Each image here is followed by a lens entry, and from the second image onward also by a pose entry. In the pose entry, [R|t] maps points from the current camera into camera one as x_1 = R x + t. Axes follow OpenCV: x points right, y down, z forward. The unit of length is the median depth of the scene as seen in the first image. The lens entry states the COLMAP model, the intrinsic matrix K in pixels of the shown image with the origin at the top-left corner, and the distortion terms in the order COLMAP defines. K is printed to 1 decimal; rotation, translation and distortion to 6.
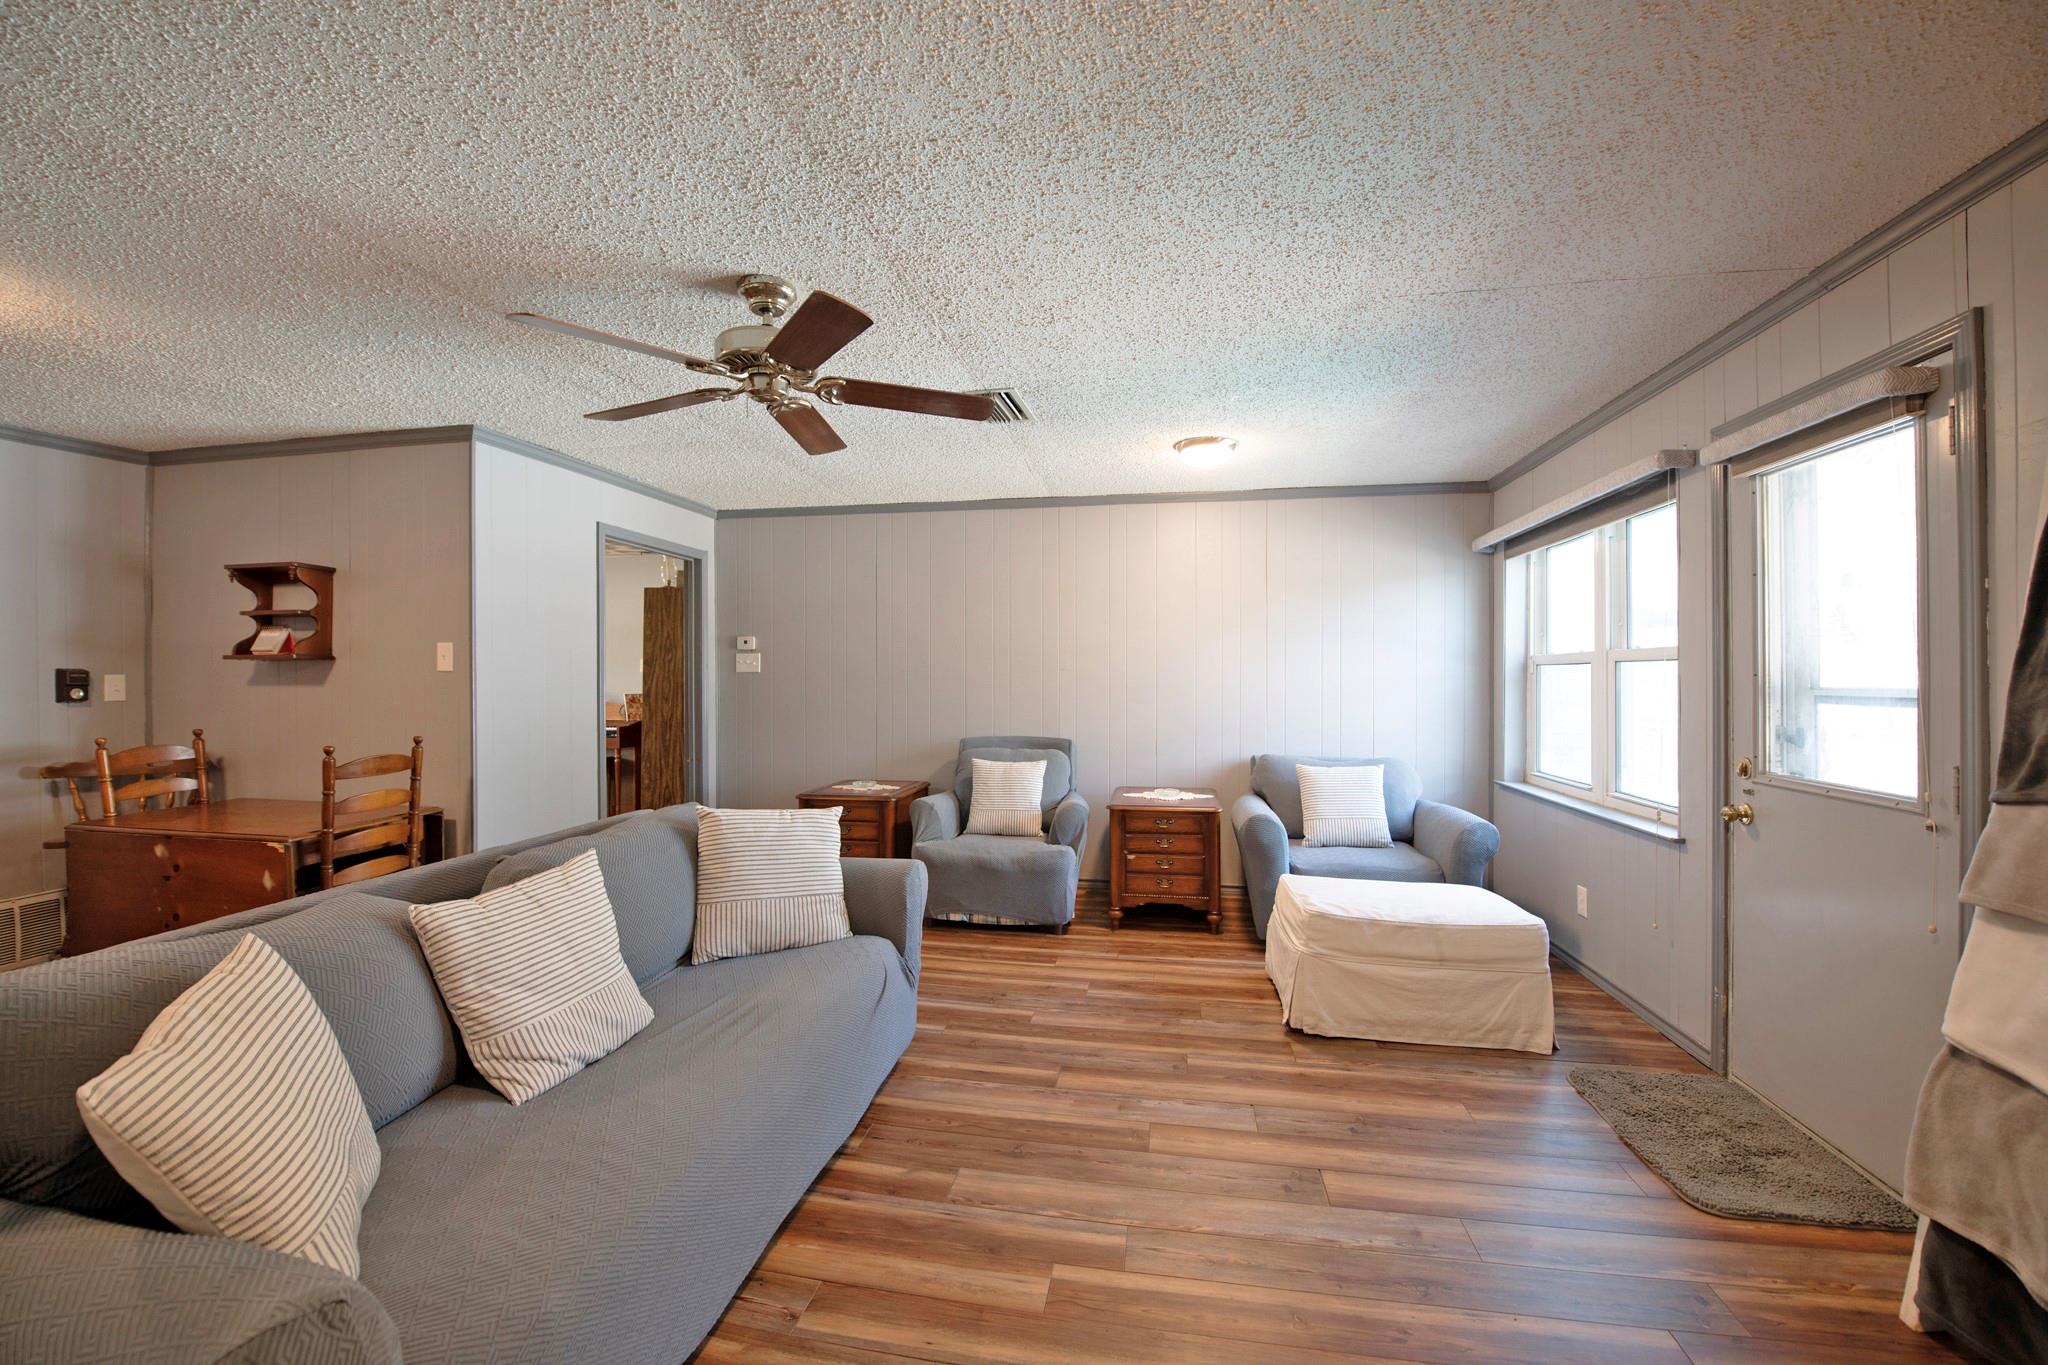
lens RADIAL K [[820.5, 0, 1015.7], [0, 820.5, 682.5], [0, 0, 1]] dist [-0.026519, 0.000823]
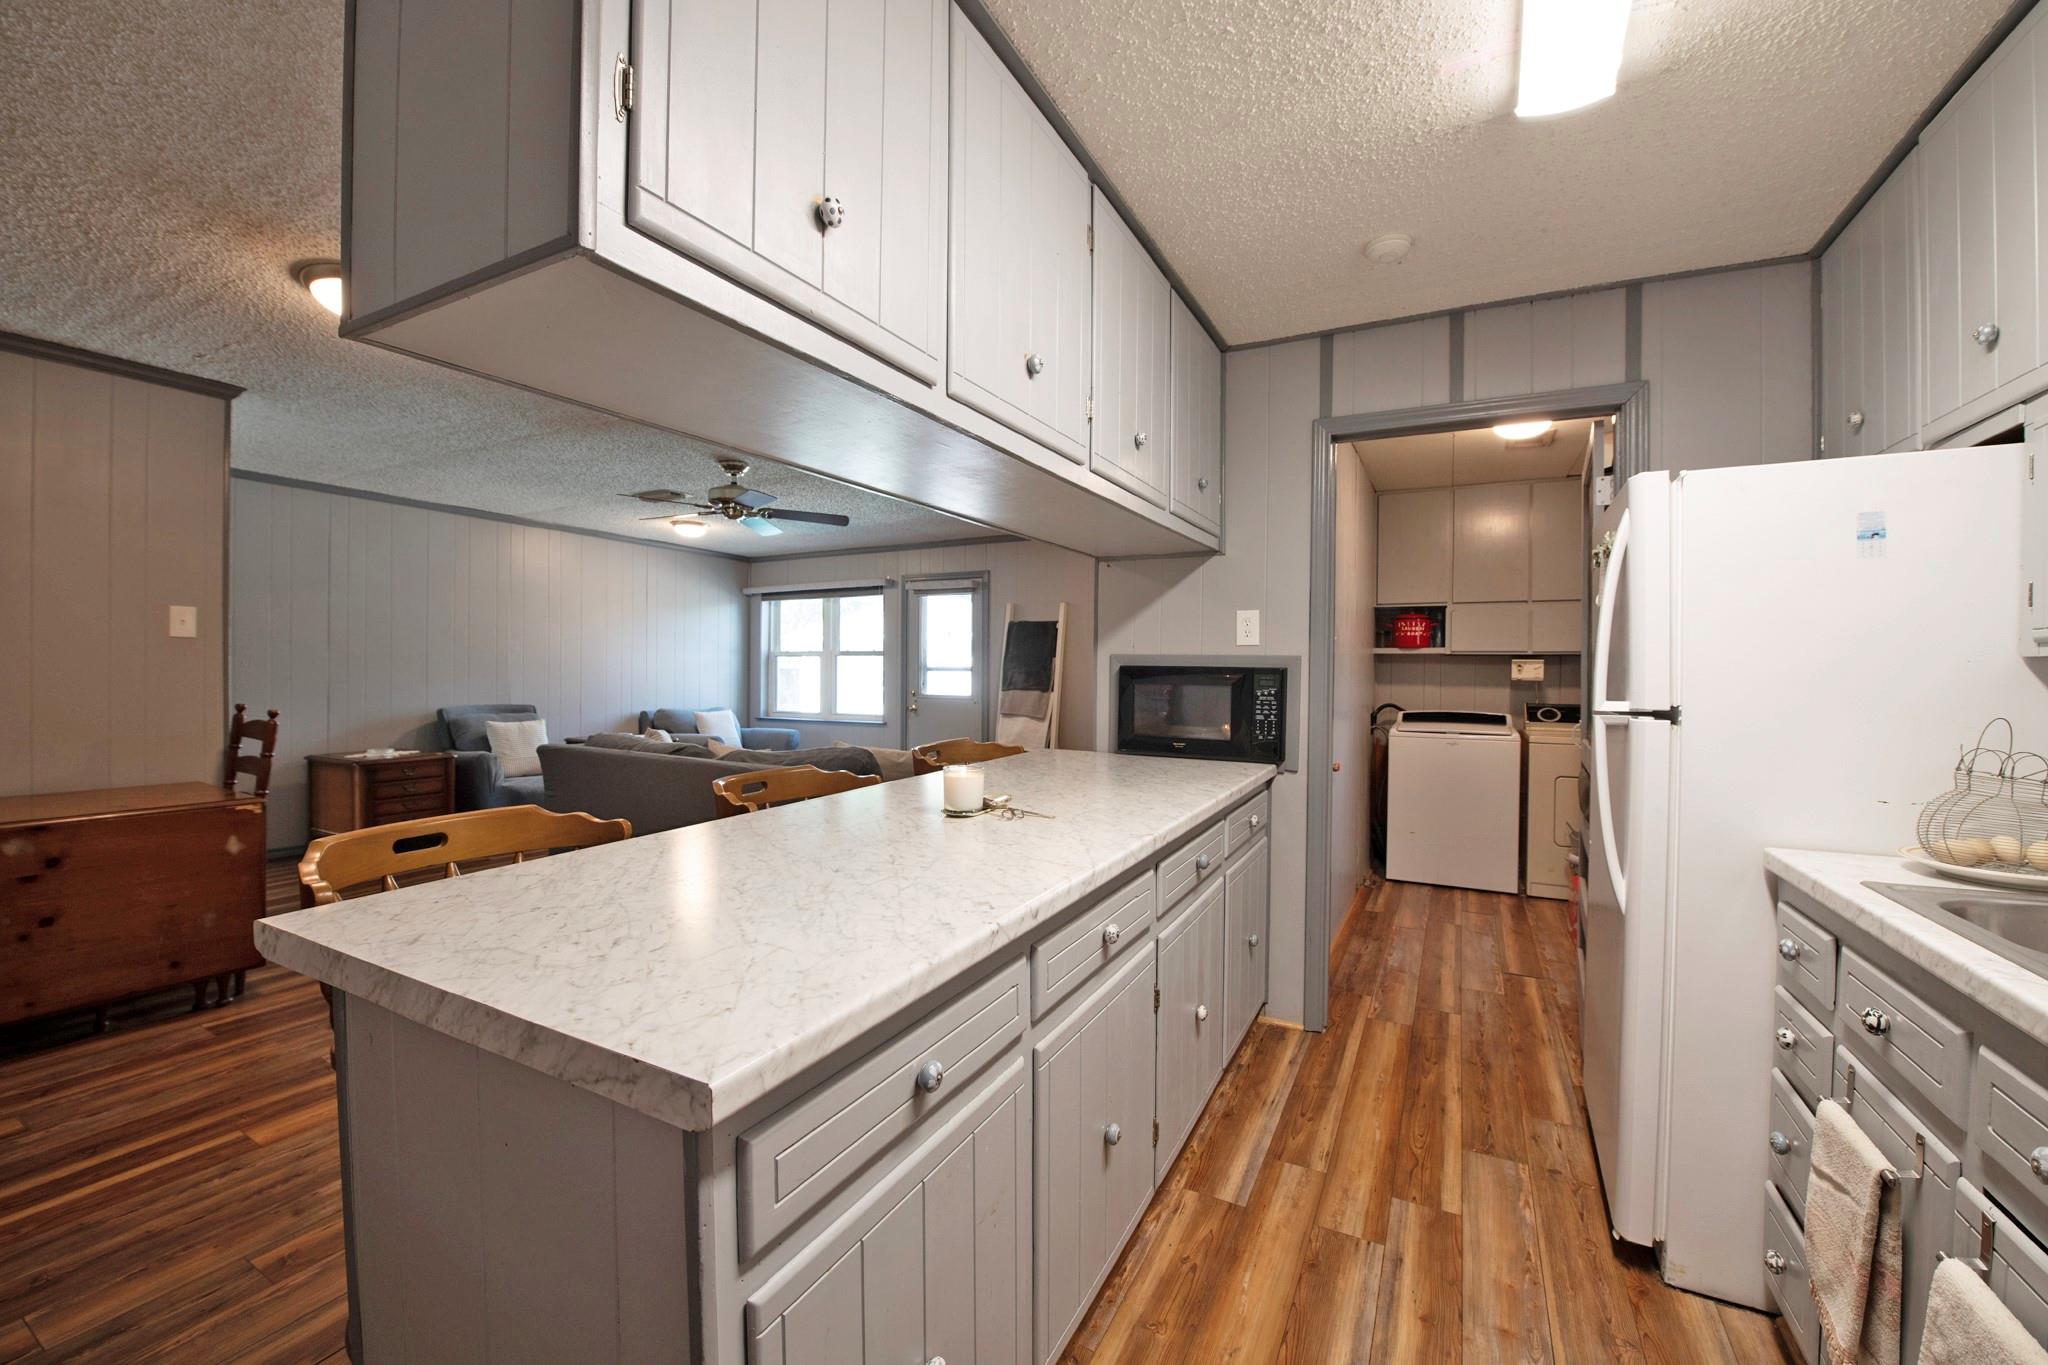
lens RADIAL K [[820.5, 0, 1015.7], [0, 820.5, 682.5], [0, 0, 1]] dist [-0.026519, 0.000823]
pose [[0.296838, -0.006844, 0.954903, -1.354855], [-0.004561, 0.999953, 0.008585, 0.027339], [-0.954917, -0.006904, 0.296793, -0.186598]]
